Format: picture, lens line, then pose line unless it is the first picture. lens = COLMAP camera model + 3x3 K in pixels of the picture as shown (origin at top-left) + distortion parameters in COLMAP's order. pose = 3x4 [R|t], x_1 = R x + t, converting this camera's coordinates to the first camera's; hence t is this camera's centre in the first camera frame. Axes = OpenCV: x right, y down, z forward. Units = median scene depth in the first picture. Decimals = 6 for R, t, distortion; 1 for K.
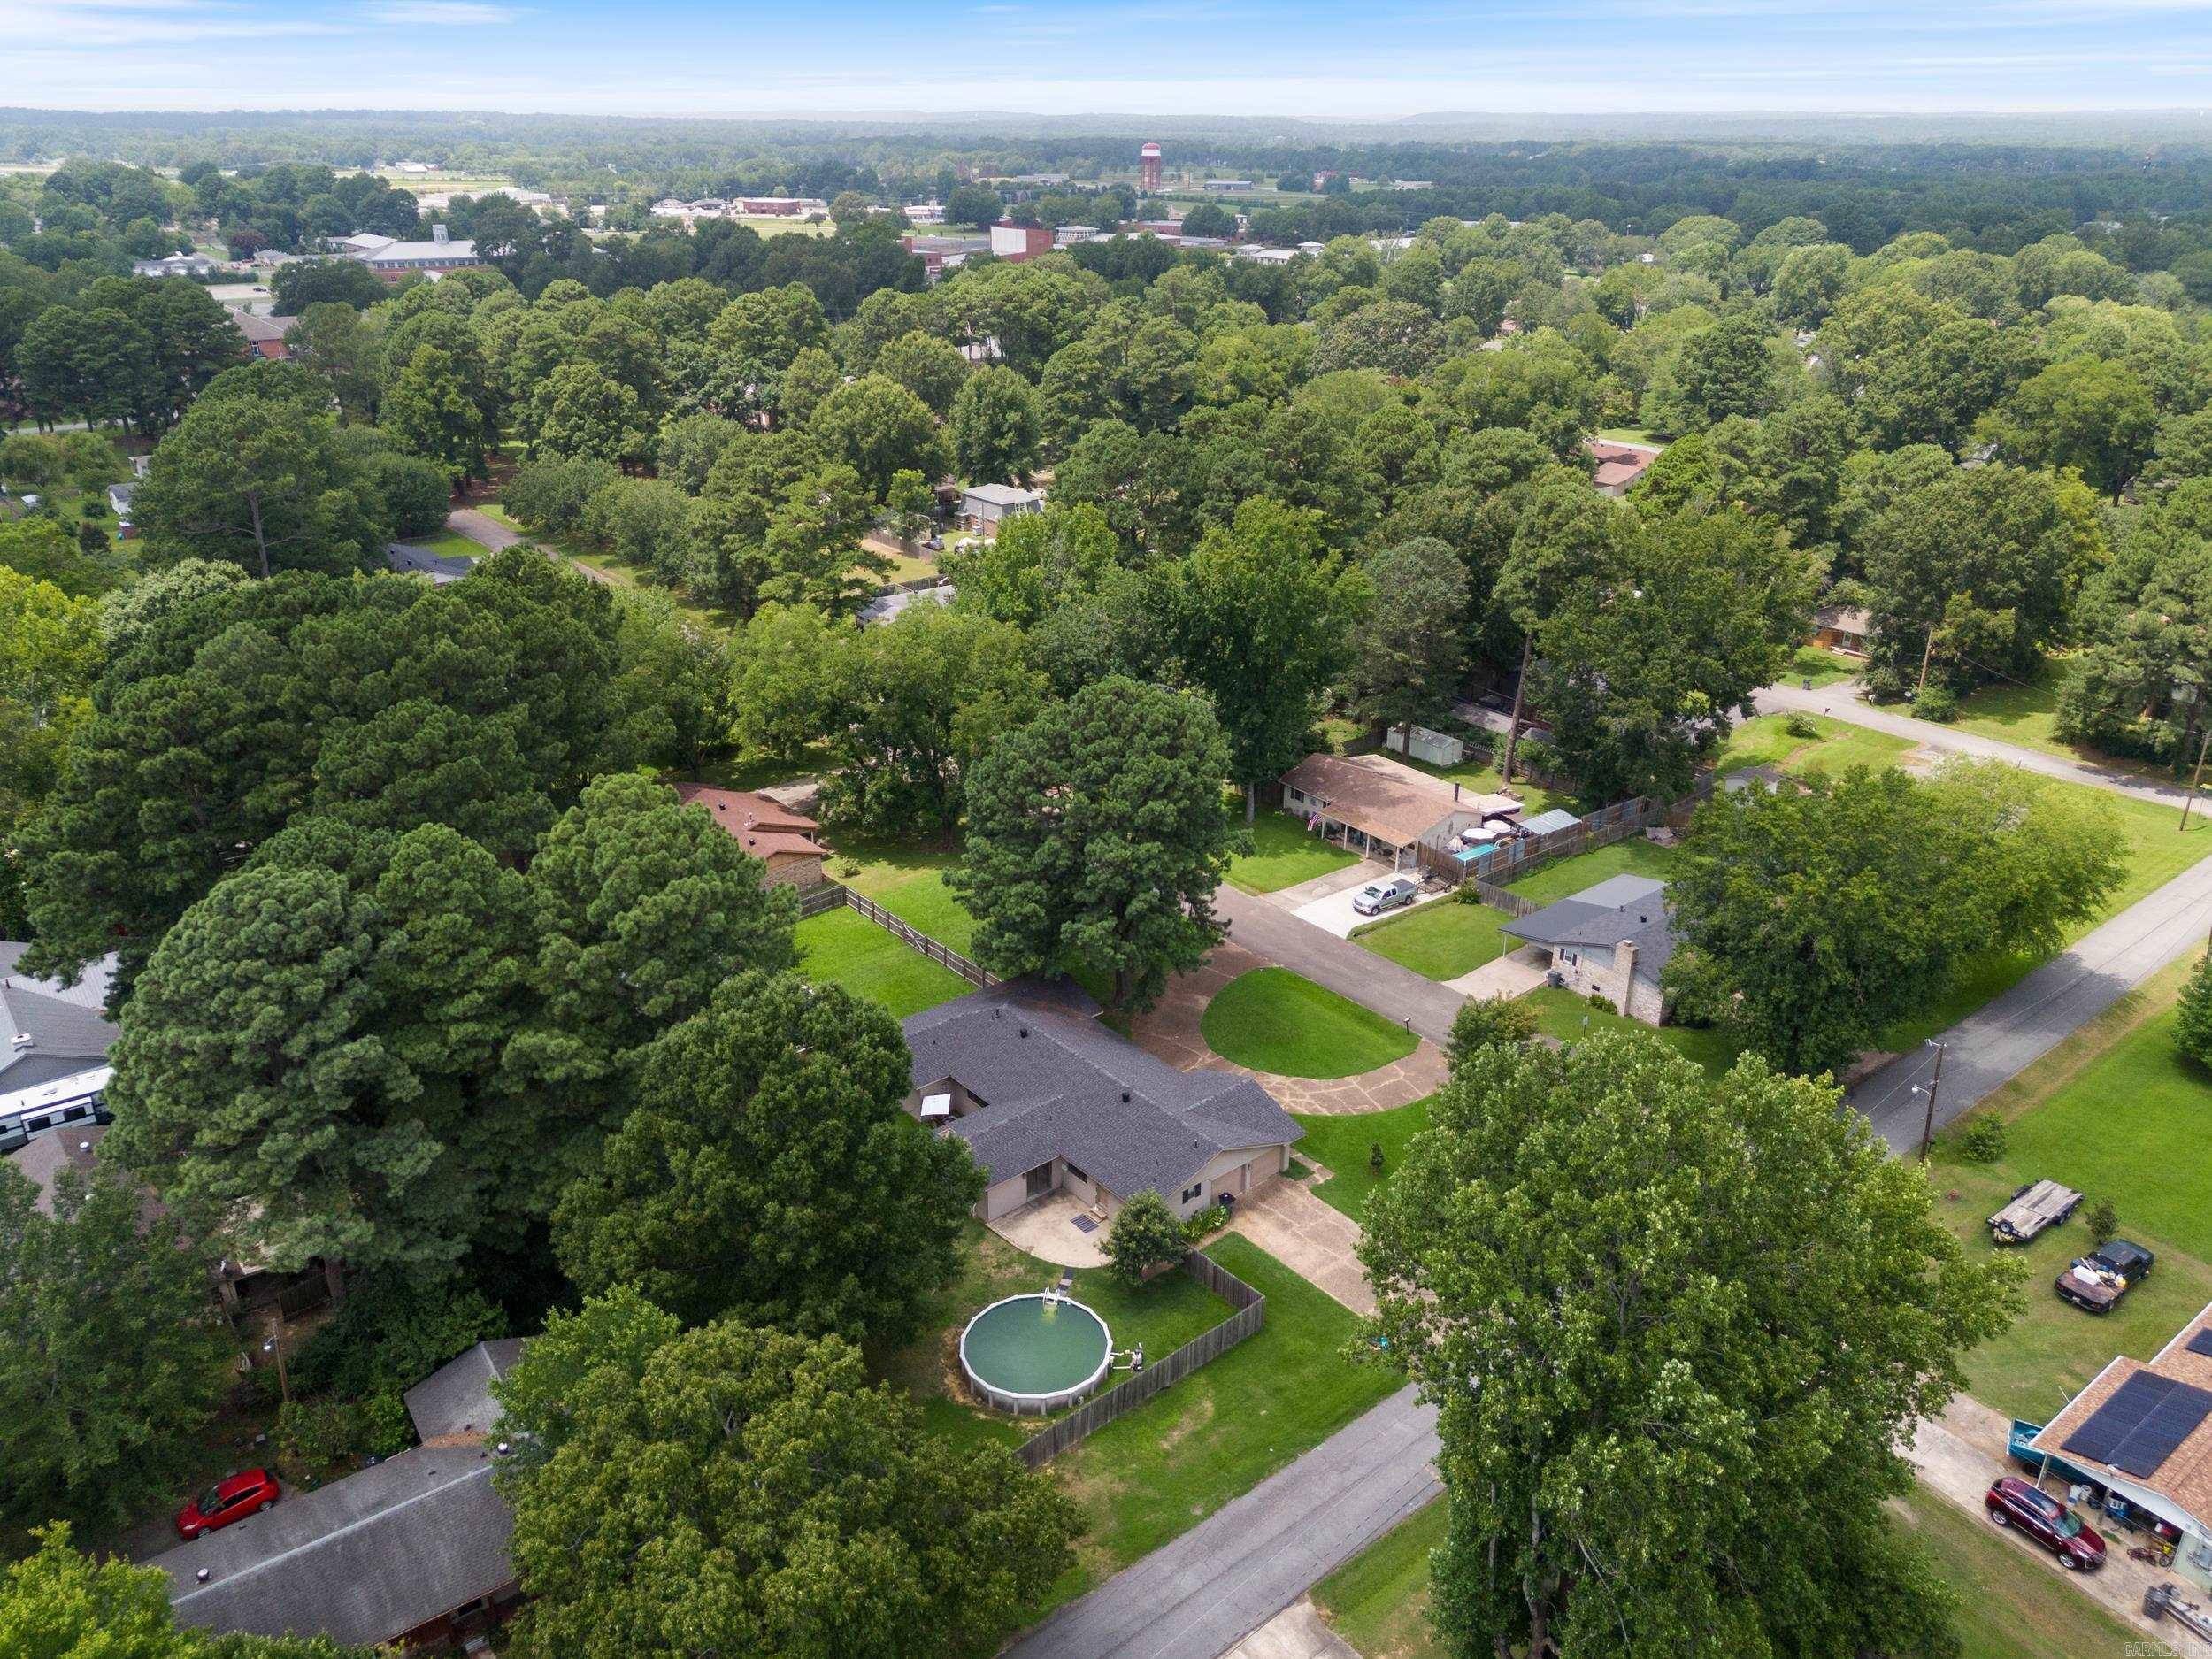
lens RADIAL K [[1614.4, 0, 1106.0], [0, 1614.4, 829.5], [0, 0, 1]] dist [0.053279, -0.040664]
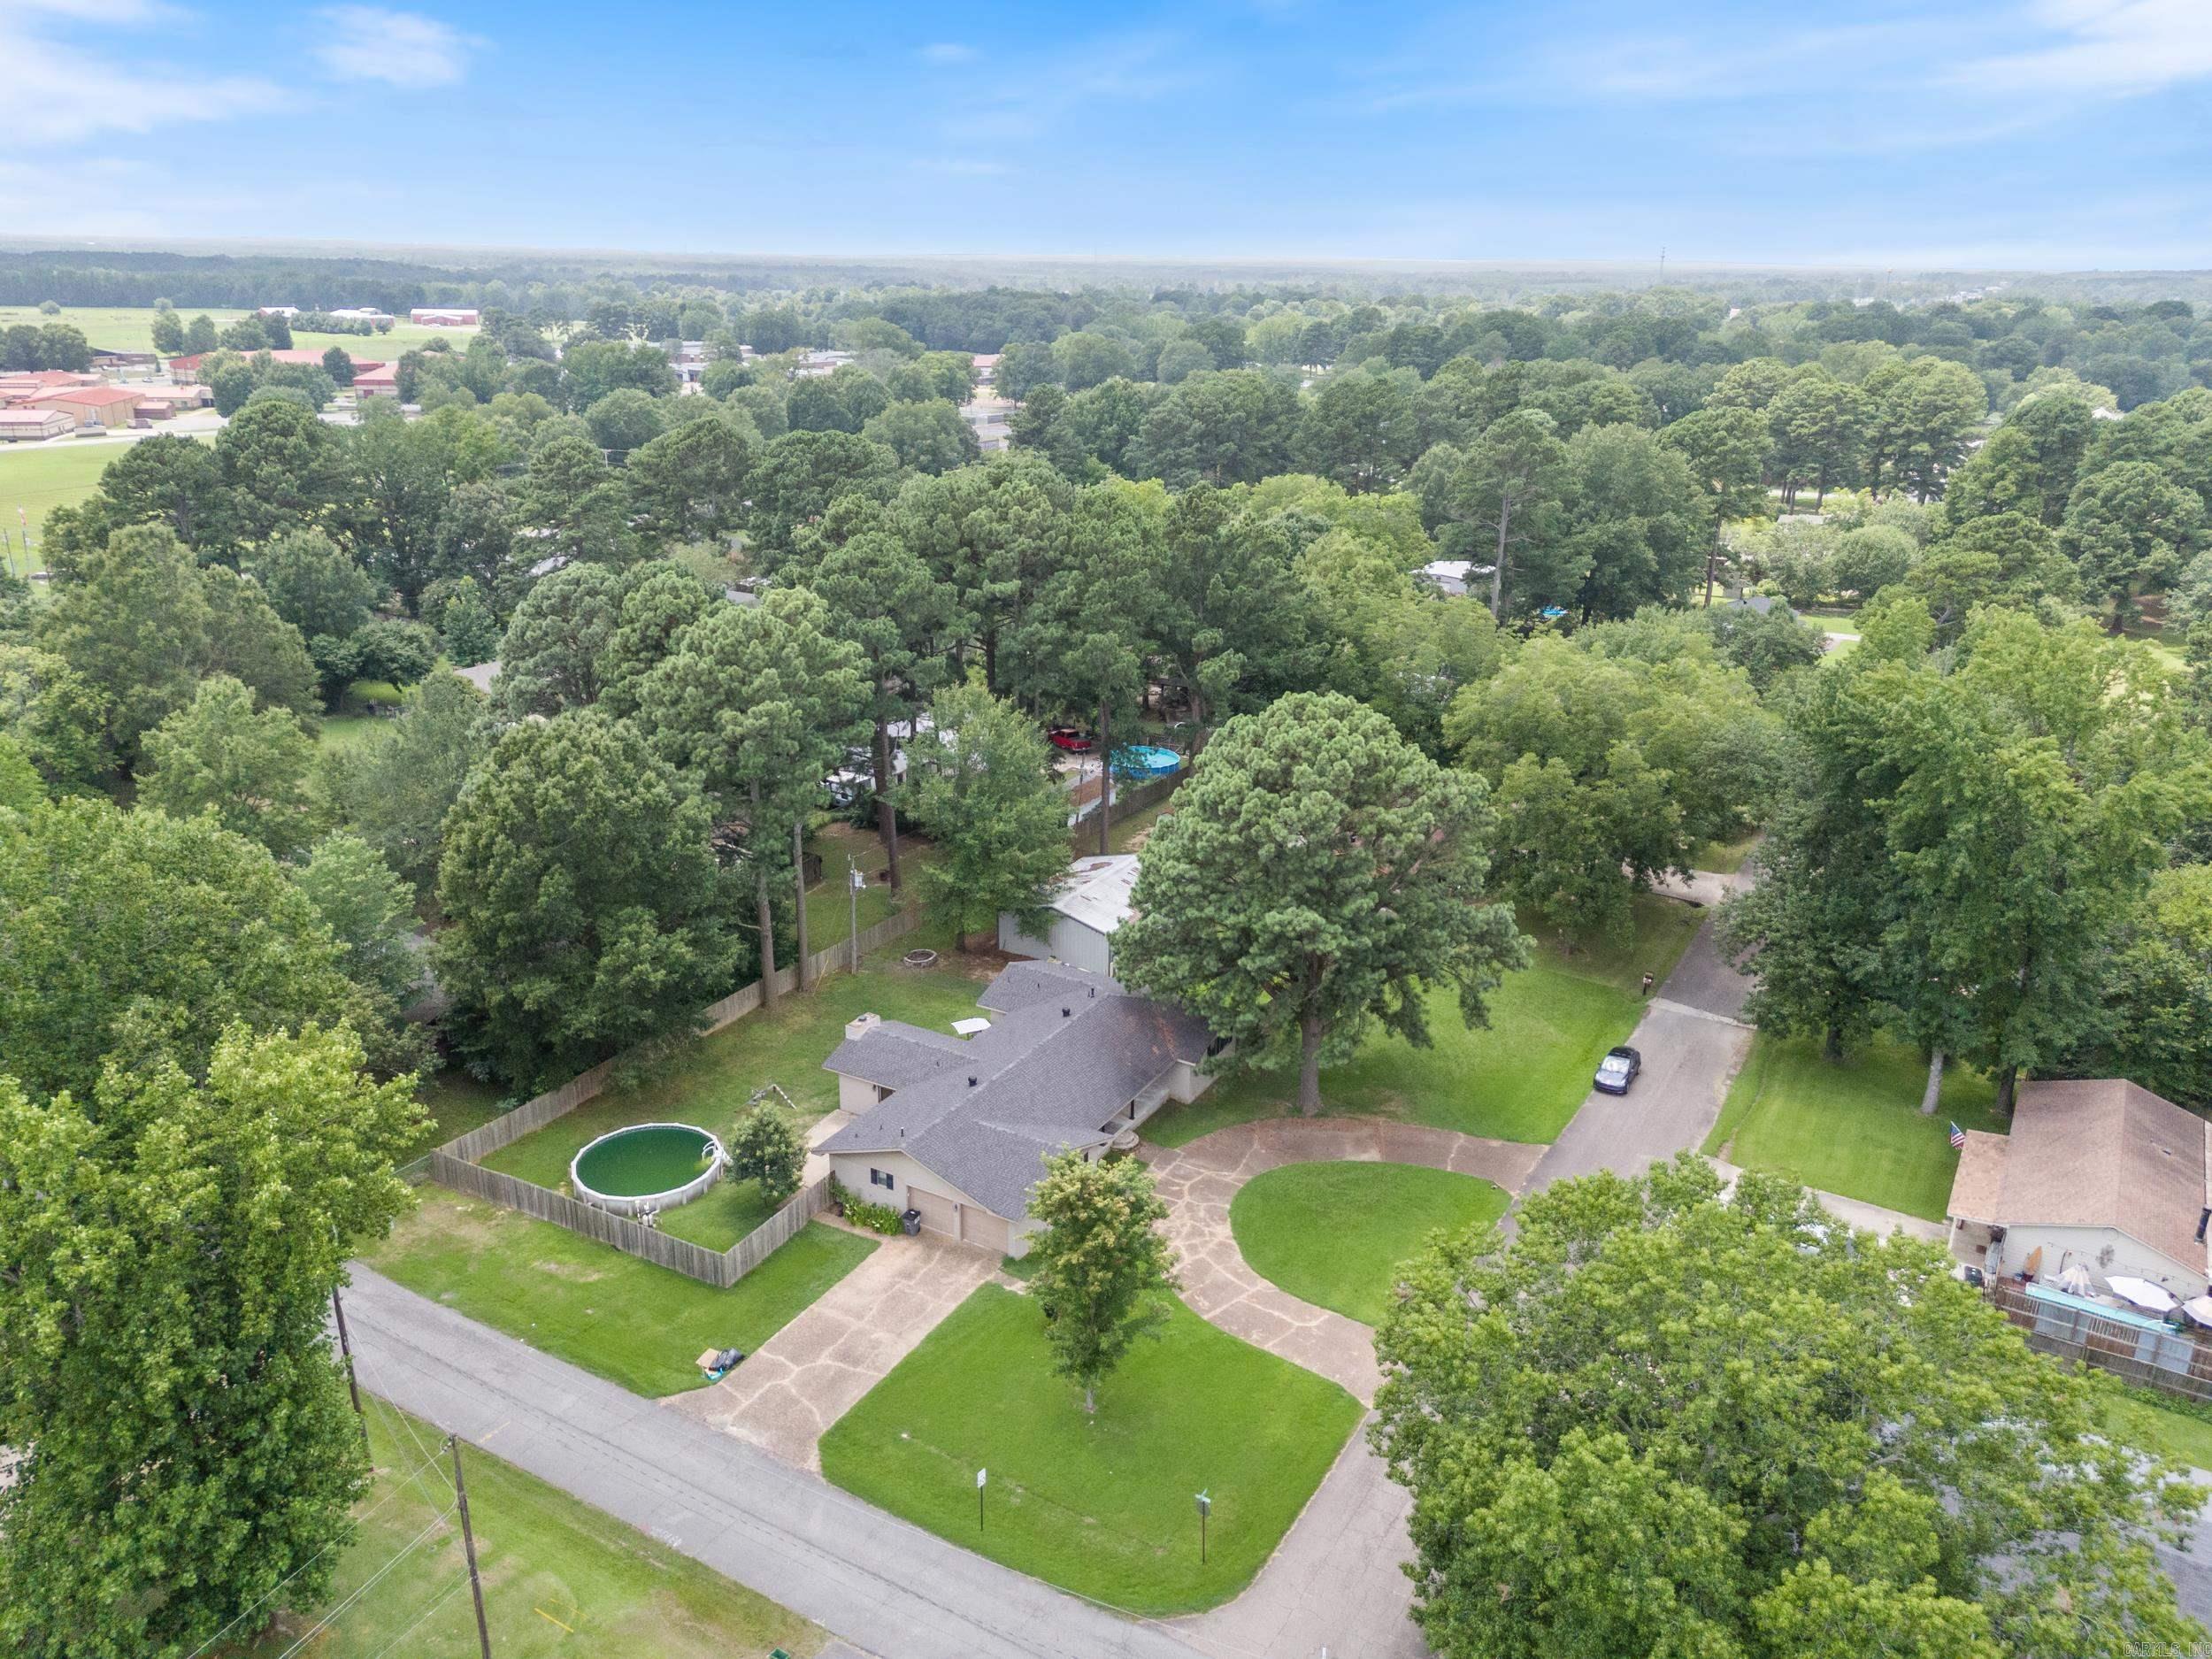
lens RADIAL K [[1620.9, 0, 1111.6], [0, 1620.9, 807.6], [0, 0, 1]] dist [0.092182, -0.098771]
pose [[0.356992, 0.295896, -0.886004, 0.533022], [-0.382535, 0.911630, 0.150322, -0.092270], [0.852187, 0.285264, 0.438635, 0.421405]]
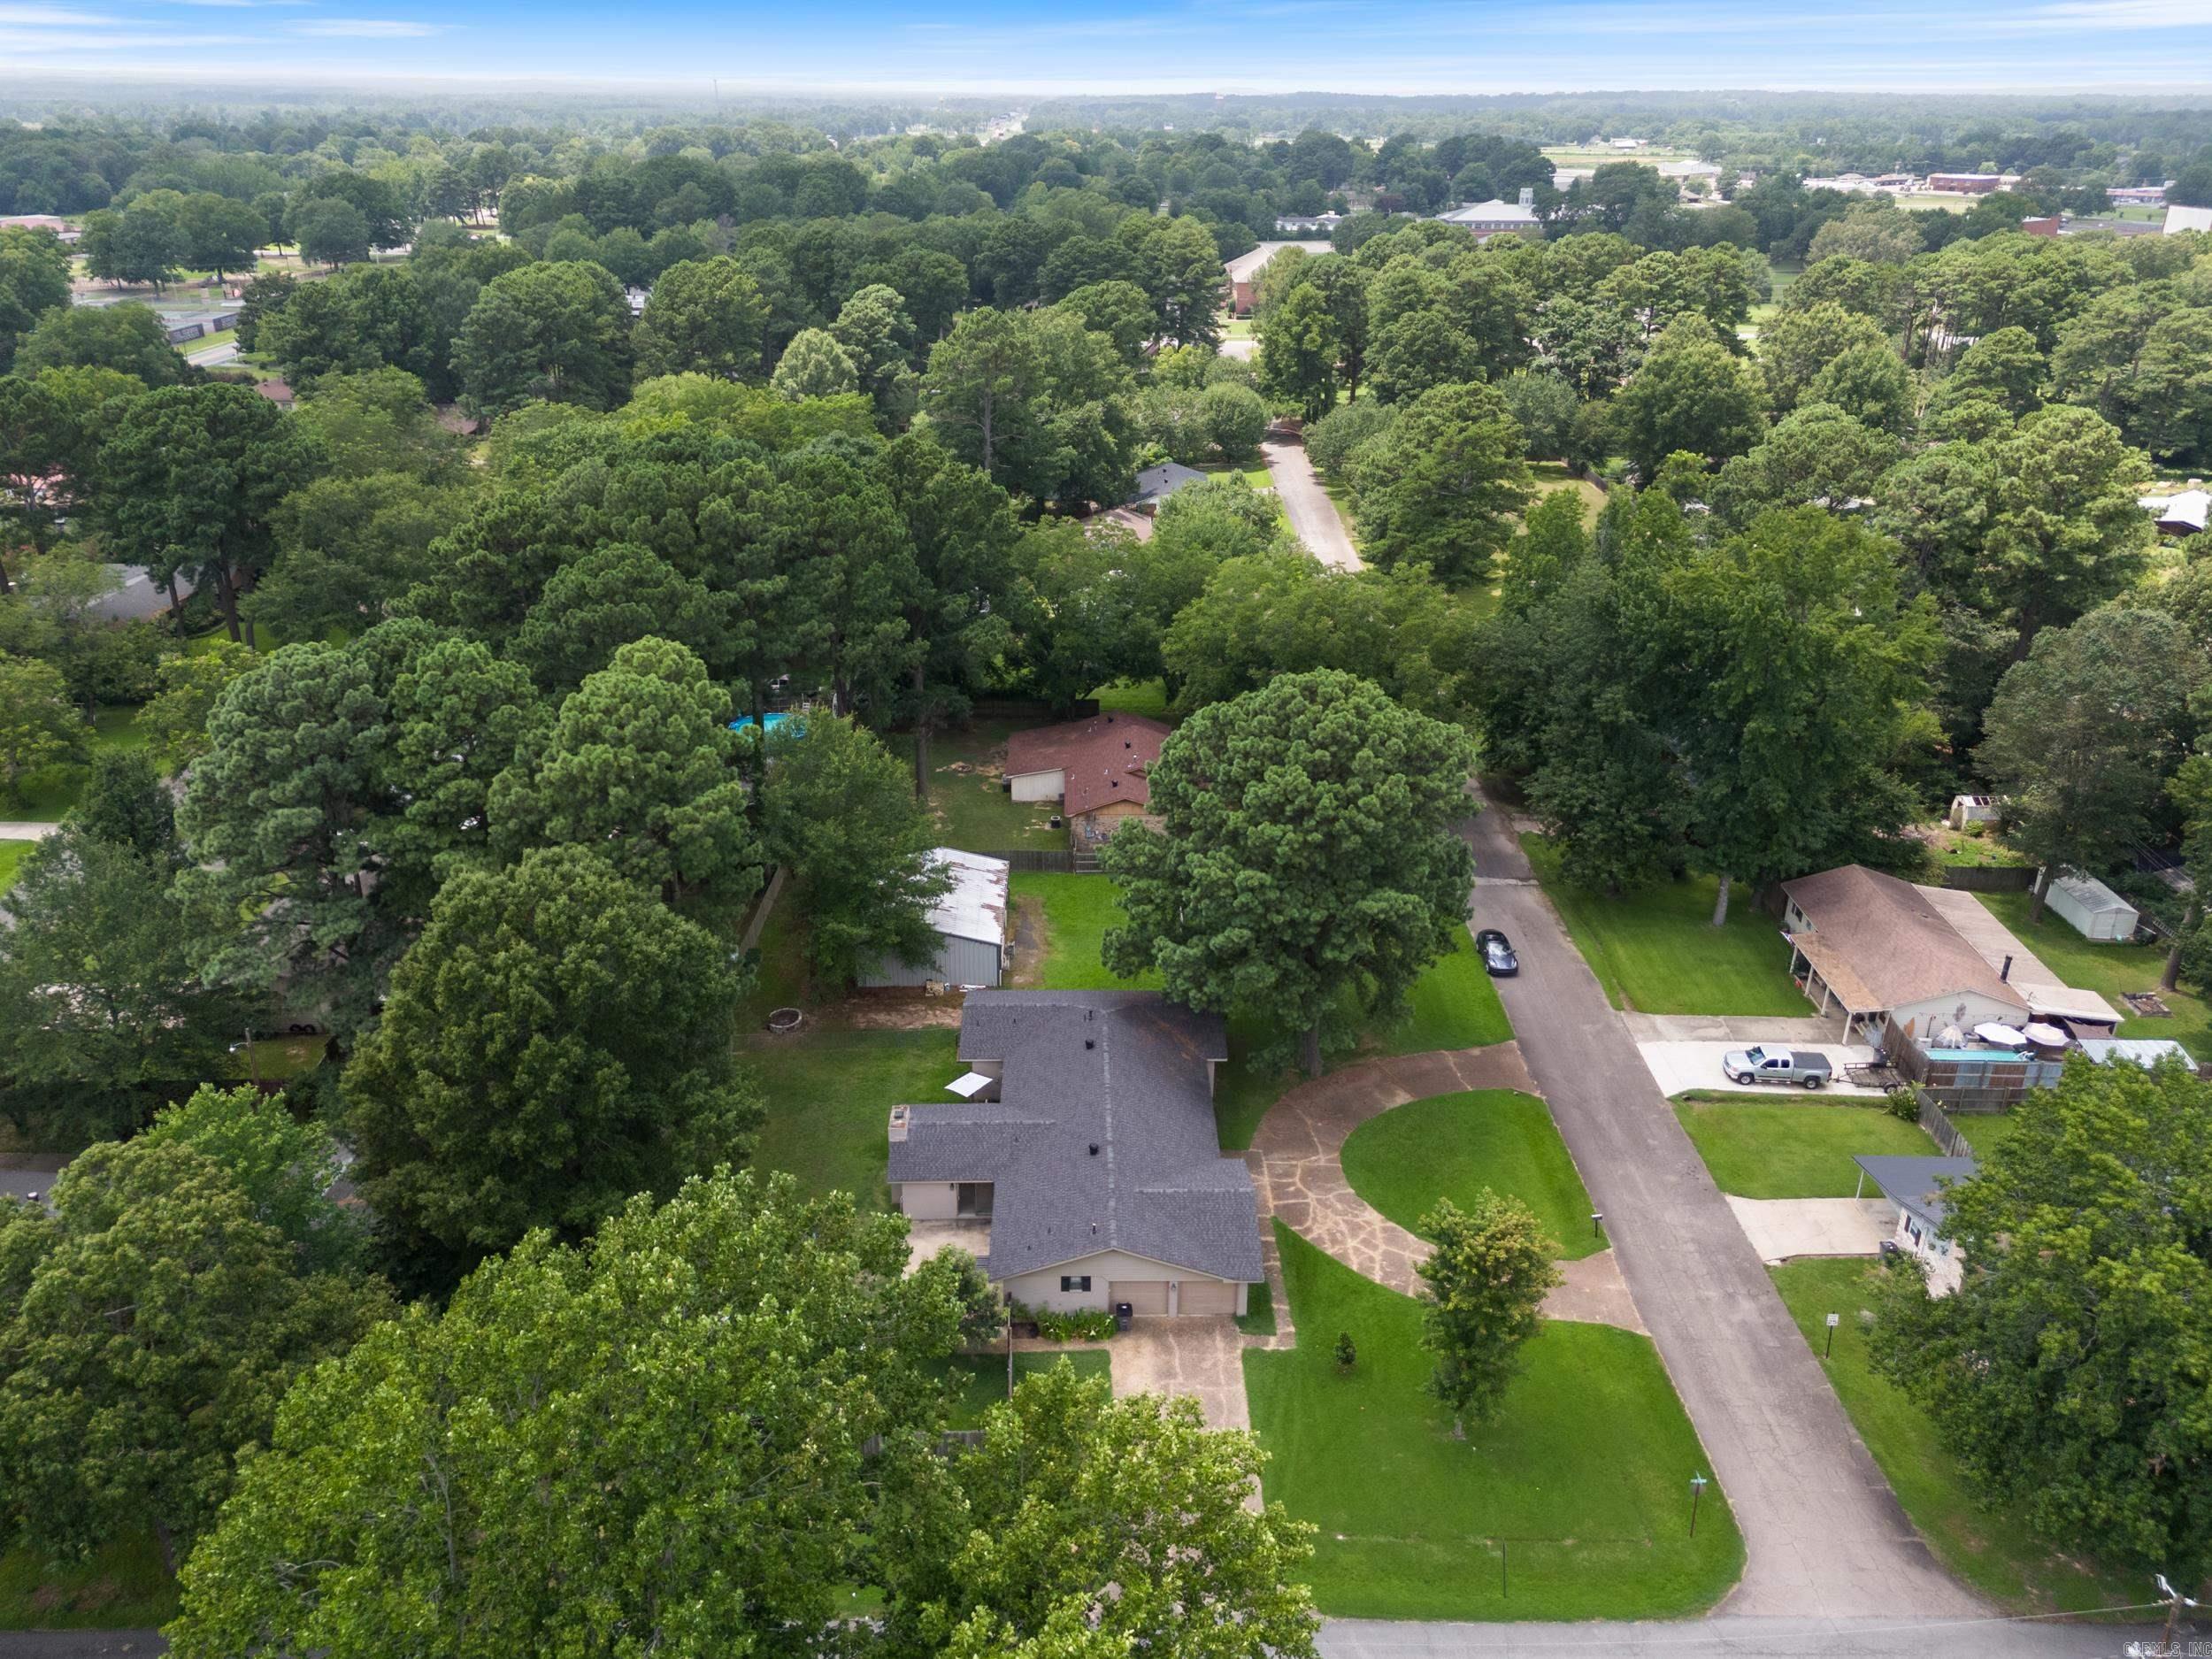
lens RADIAL K [[1614.4, 0, 1106.0], [0, 1614.4, 829.5], [0, 0, 1]] dist [0.053279, -0.040664]
pose [[0.778954, 0.257563, -0.571745, 0.303819], [-0.251468, 0.963535, 0.091455, -0.047973], [0.574452, 0.072537, 0.815318, 0.208646]]
